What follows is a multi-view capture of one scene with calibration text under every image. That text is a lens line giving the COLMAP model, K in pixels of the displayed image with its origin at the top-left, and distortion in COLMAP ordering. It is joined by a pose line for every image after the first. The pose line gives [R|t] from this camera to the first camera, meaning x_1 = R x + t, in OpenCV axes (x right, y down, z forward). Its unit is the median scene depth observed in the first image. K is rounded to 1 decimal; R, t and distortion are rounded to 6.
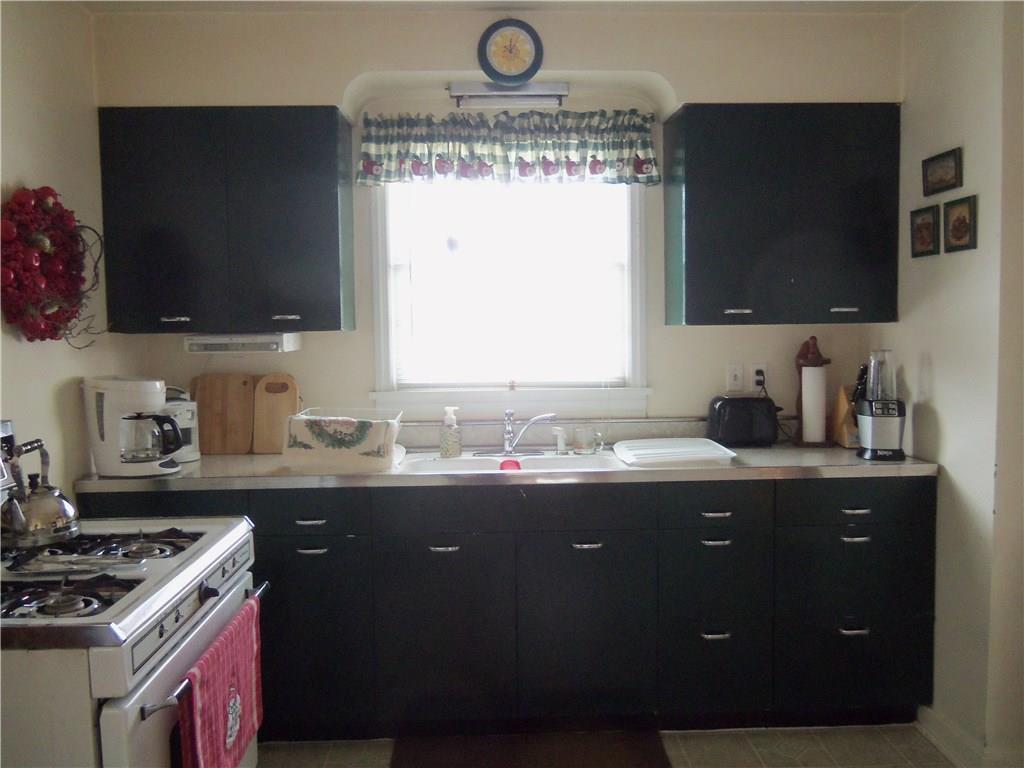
lens RADIAL K [[889.6, 0, 512.0], [0, 889.6, 384.0], [0, 0, 1]] dist [-0.001078, 0.012719]
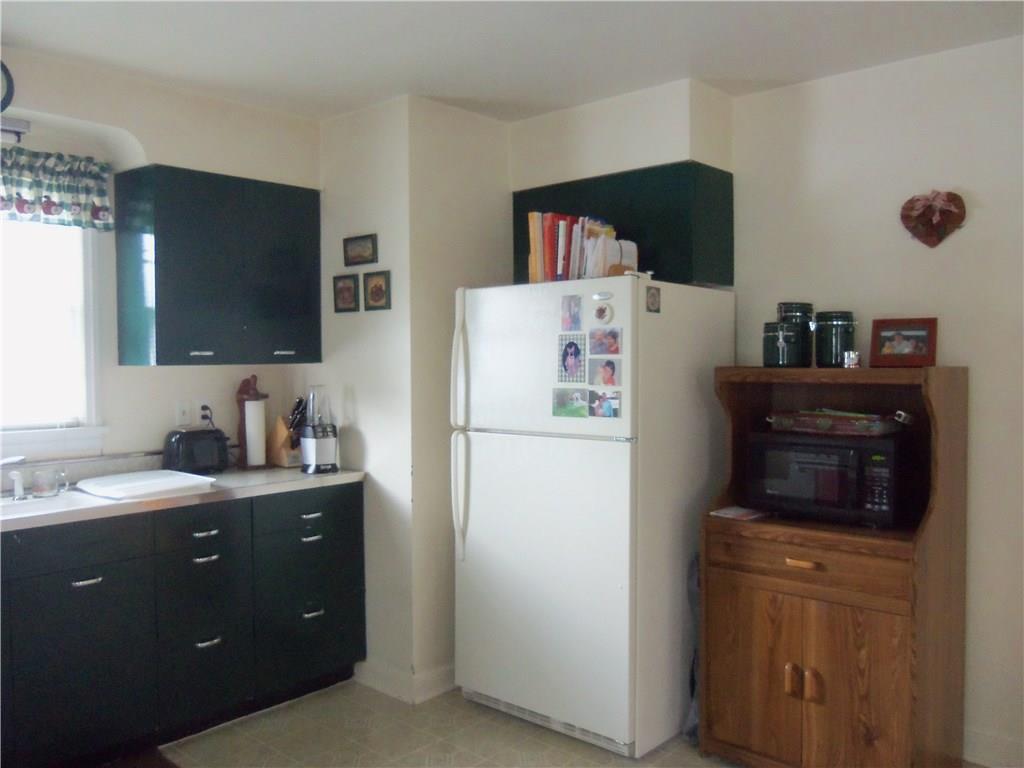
lens RADIAL K [[889.6, 0, 512.0], [0, 889.6, 384.0], [0, 0, 1]] dist [-0.001078, 0.012719]
pose [[0.689052, -0.015877, 0.724538, -0.279550], [0.048853, 0.998503, -0.024580, 0.003899], [-0.723064, 0.052333, 0.688796, -0.054762]]
